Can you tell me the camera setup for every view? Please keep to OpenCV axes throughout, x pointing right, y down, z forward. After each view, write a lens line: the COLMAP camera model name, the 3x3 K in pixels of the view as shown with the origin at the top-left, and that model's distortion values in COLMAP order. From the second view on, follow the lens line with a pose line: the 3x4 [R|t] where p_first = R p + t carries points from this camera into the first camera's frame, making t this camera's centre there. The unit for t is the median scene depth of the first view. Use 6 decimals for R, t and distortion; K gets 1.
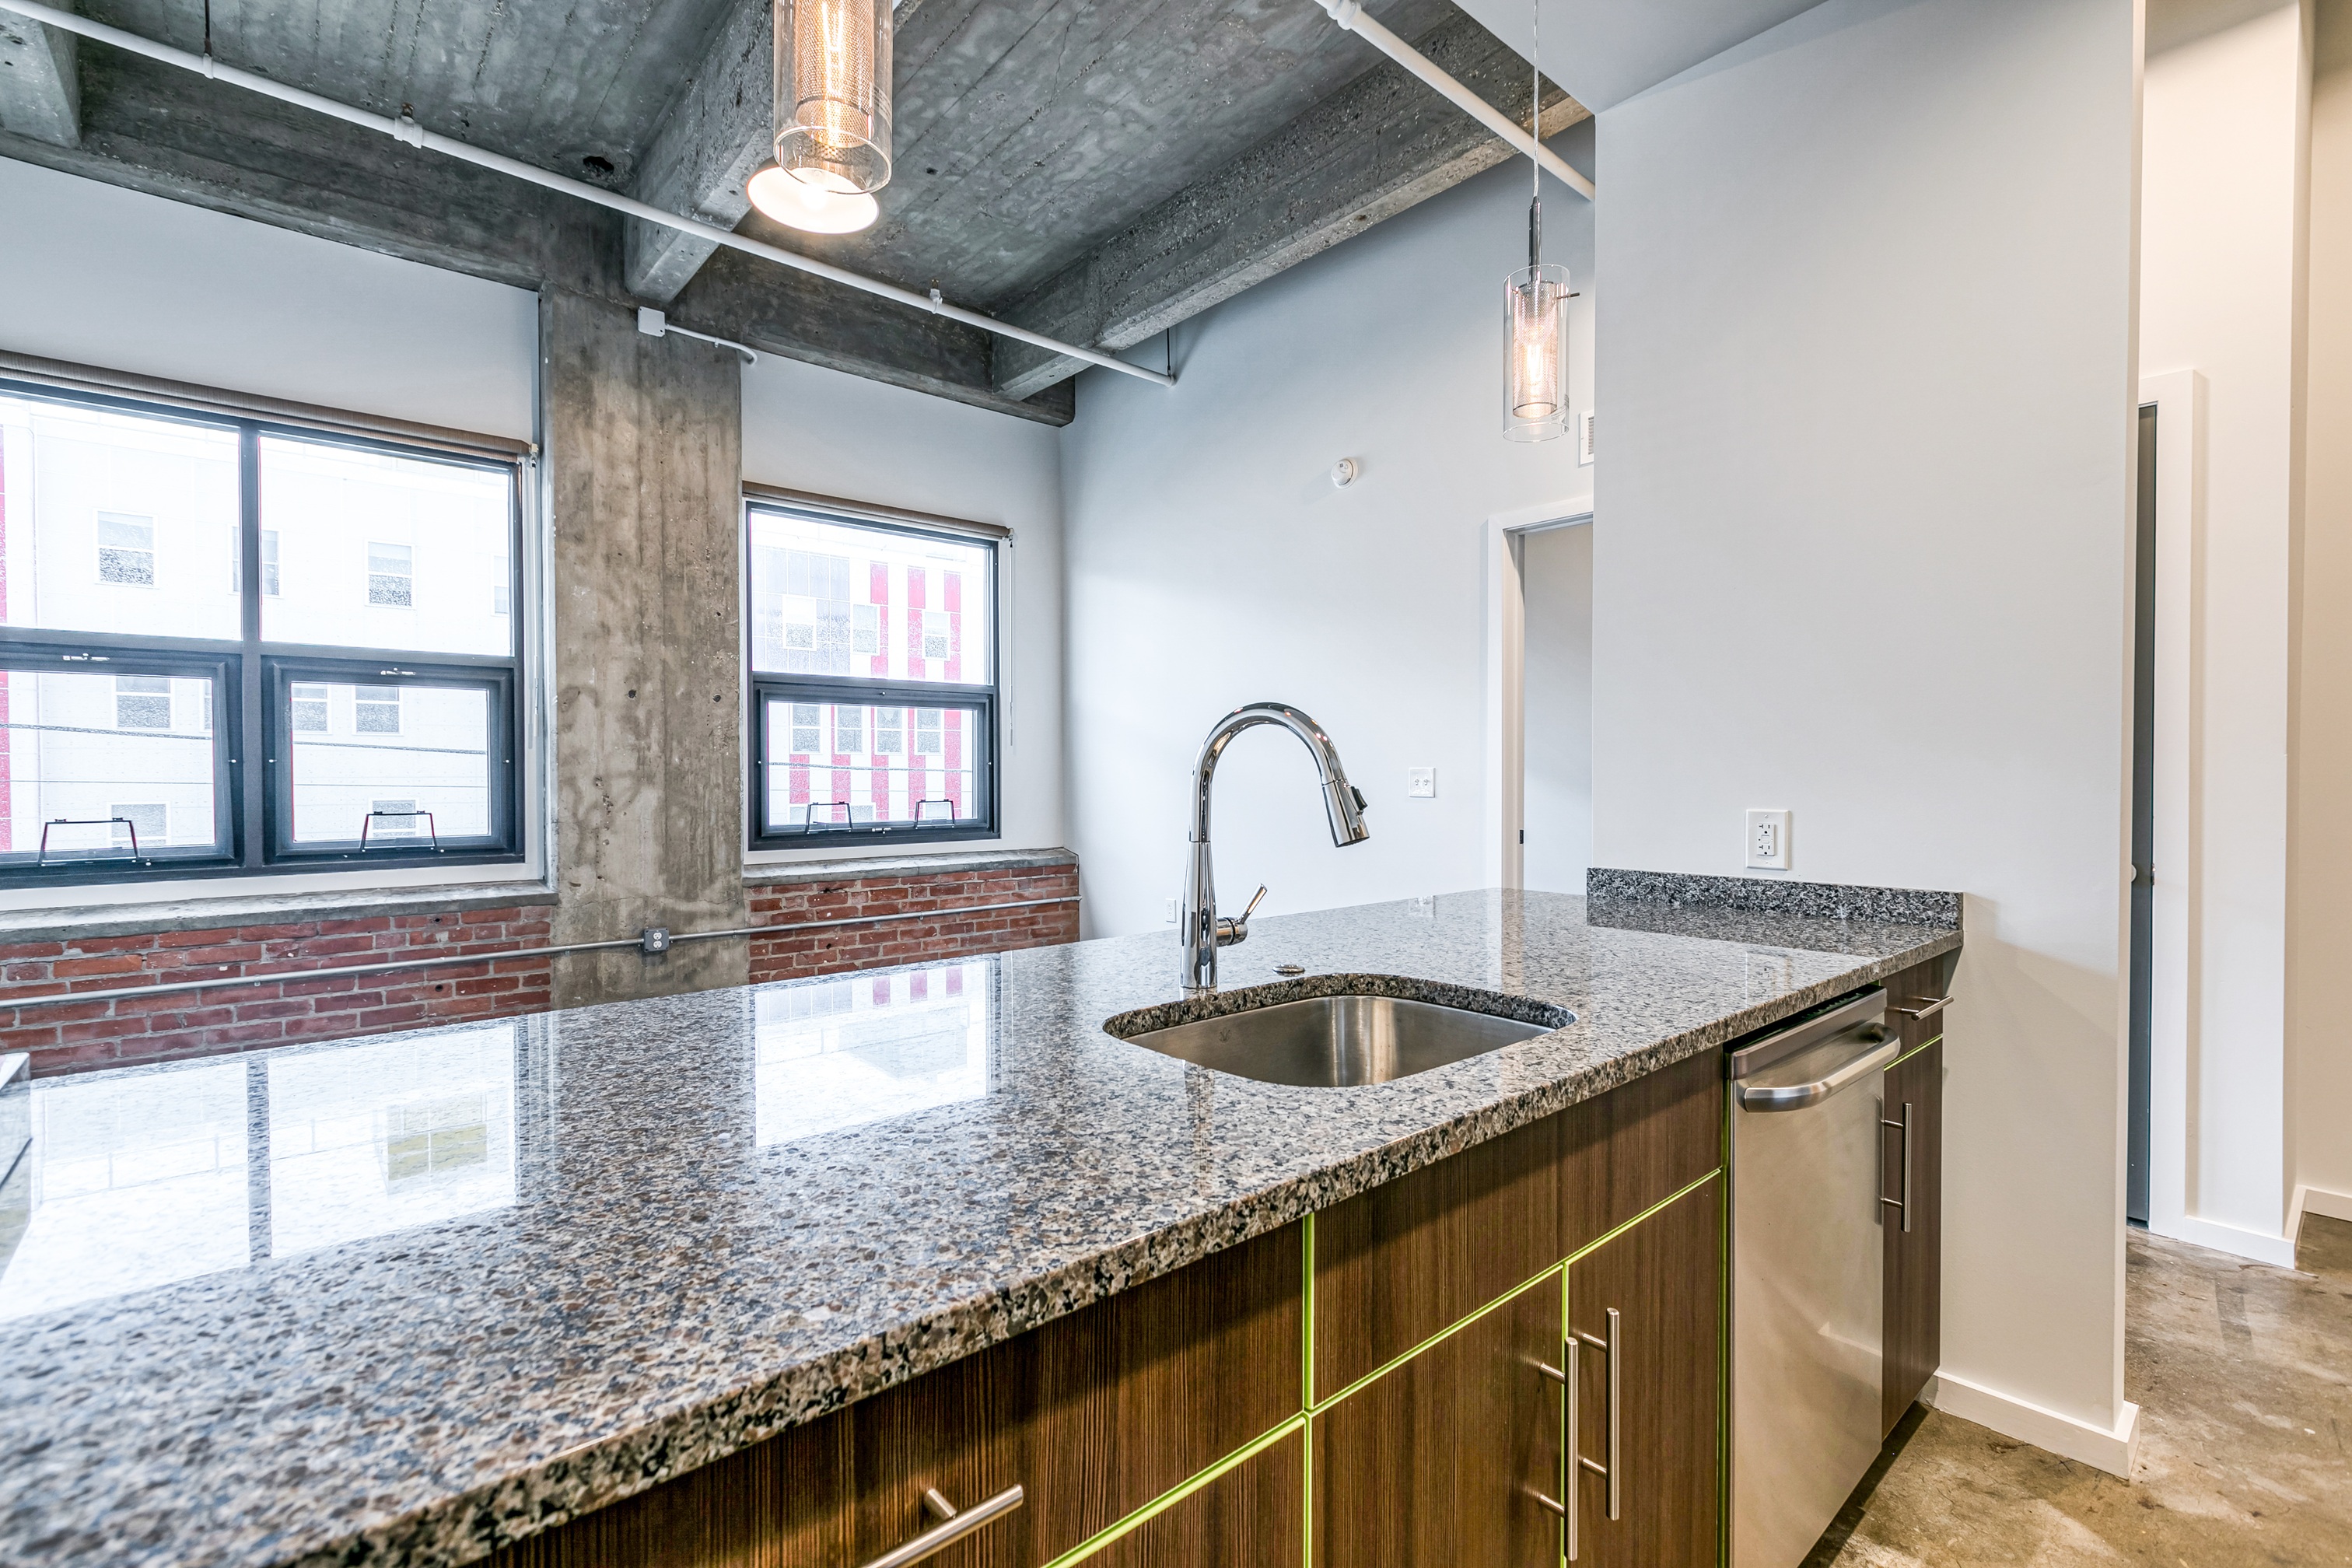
lens RADIAL K [[1041.9, 0, 1162.0], [0, 1041.9, 786.6], [0, 0, 1]] dist [0.003945, -0.000473]
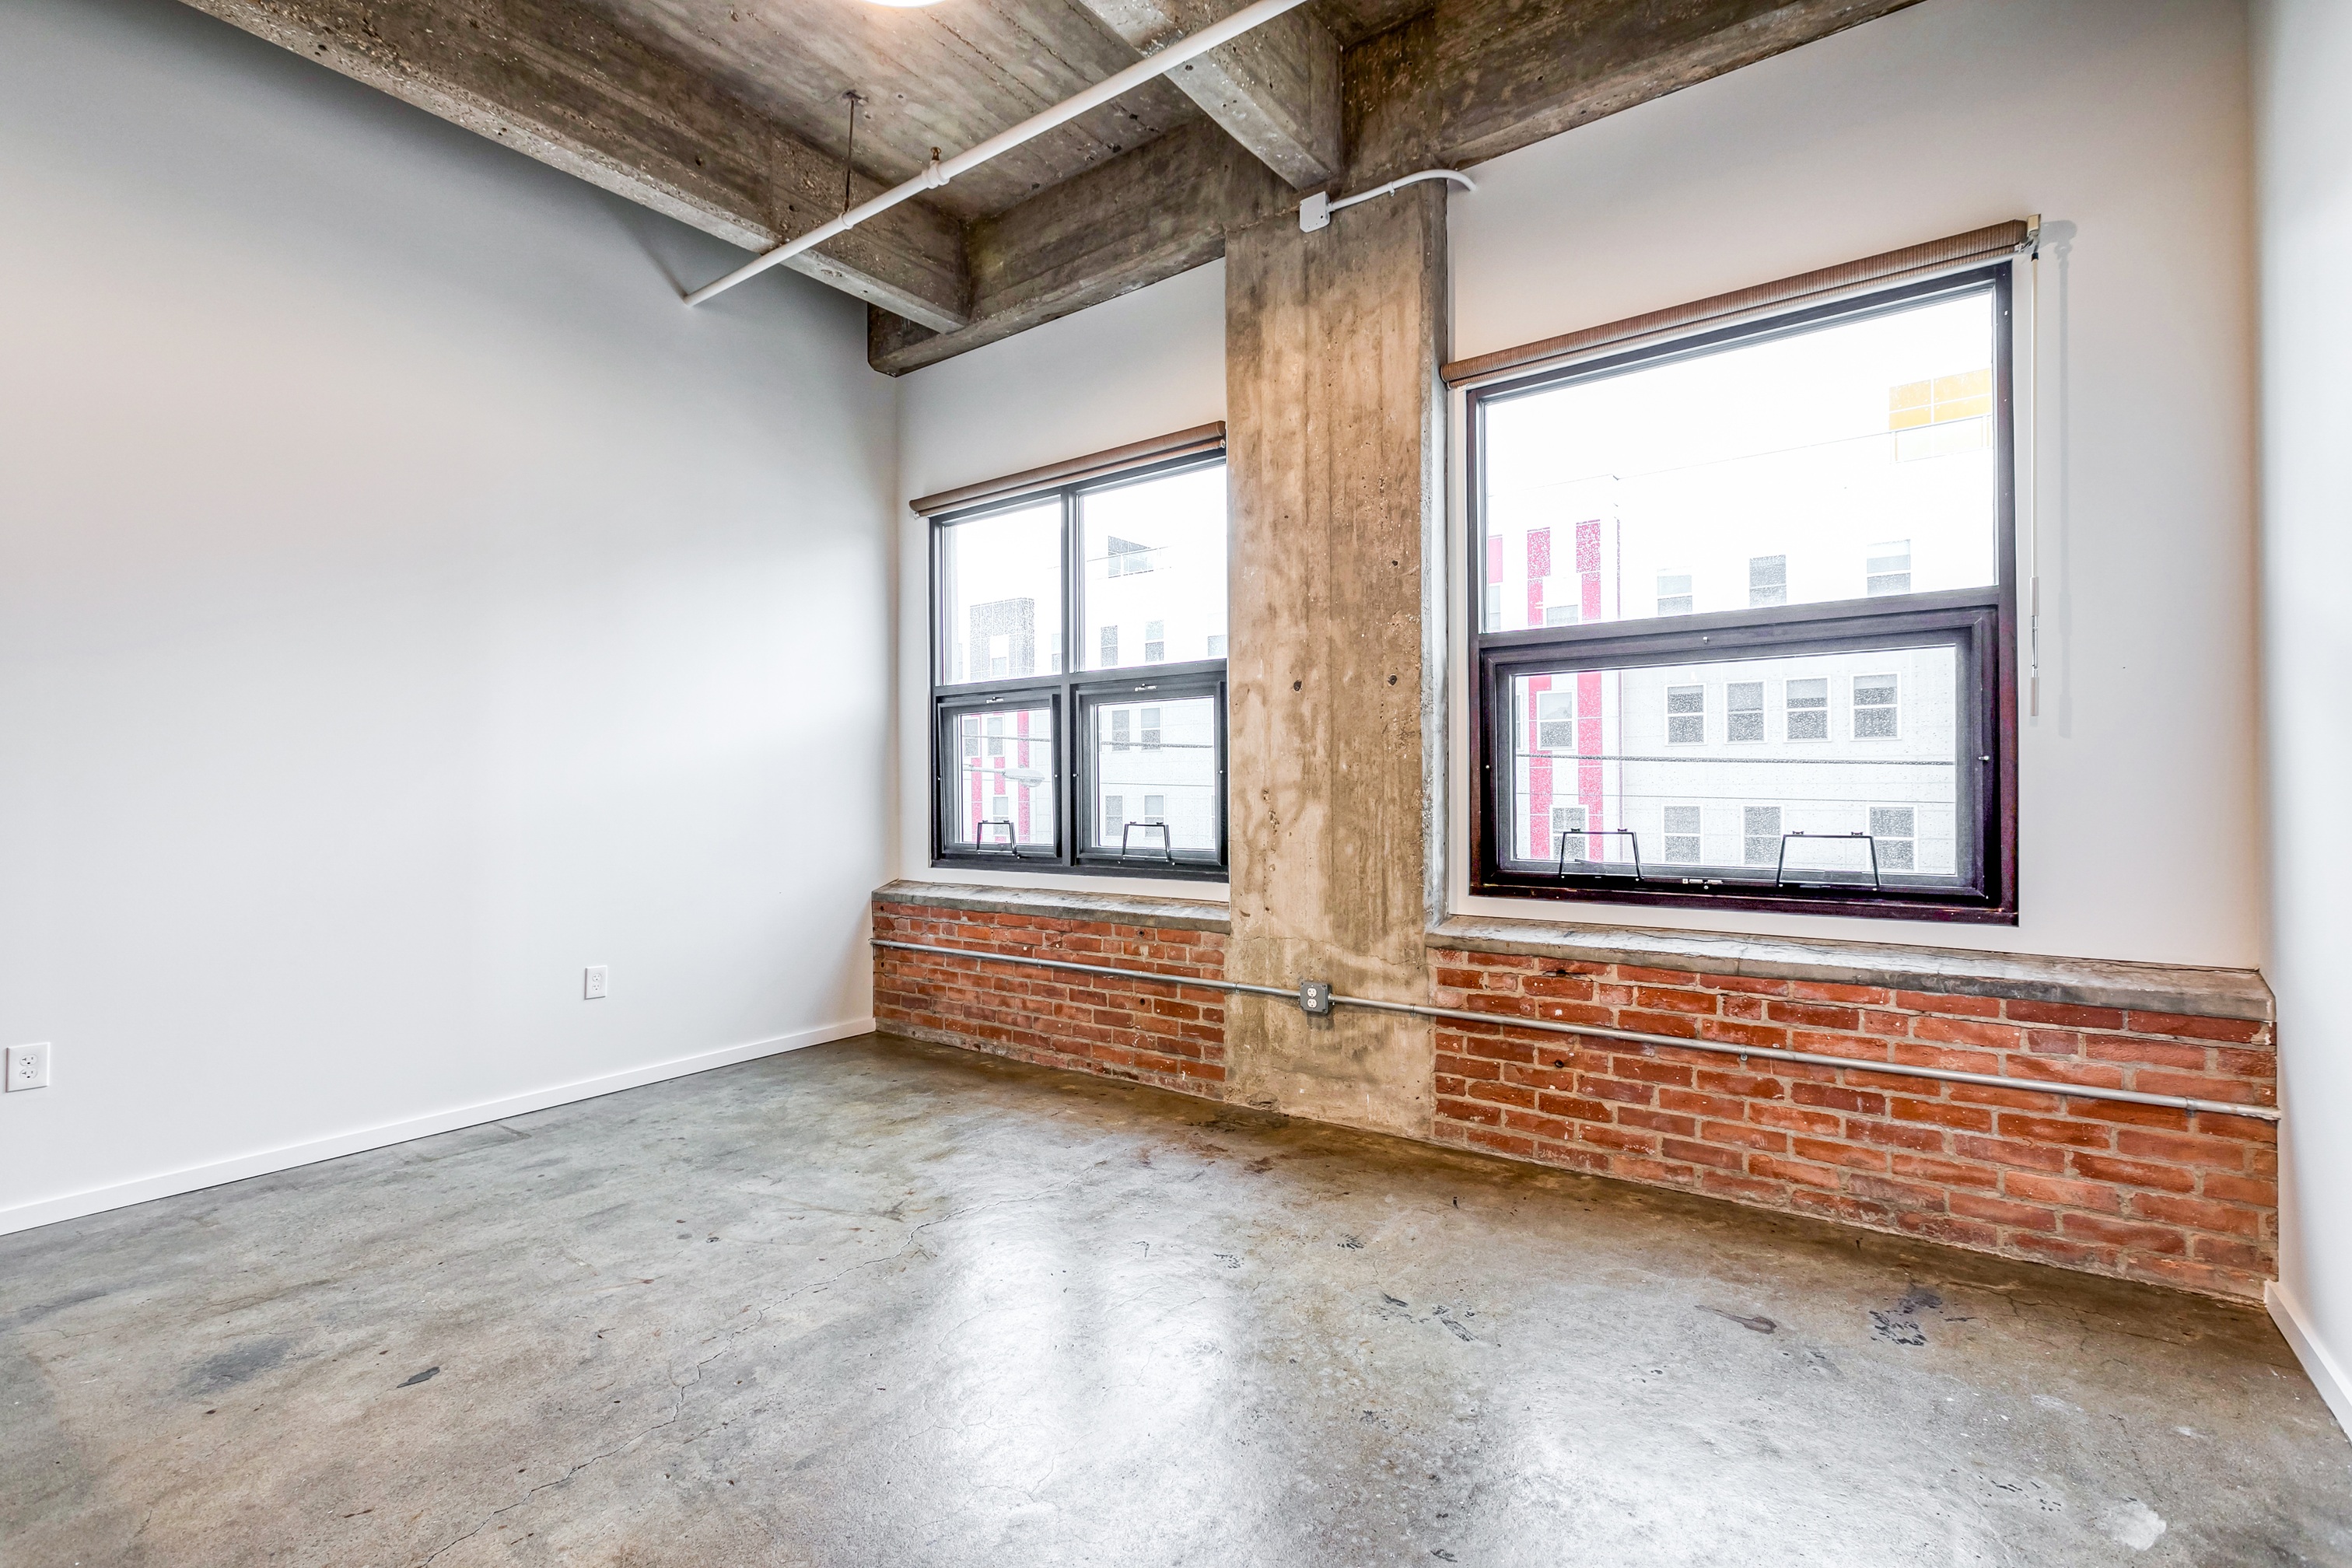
lens RADIAL K [[1041.9, 0, 1162.0], [0, 1041.9, 786.6], [0, 0, 1]] dist [0.003945, -0.000473]
pose [[0.234059, -0.001216, -0.972222, 0.248842], [-0.004313, 0.999988, -0.002289, -0.008733], [0.972213, 0.004729, 0.234051, 0.702900]]
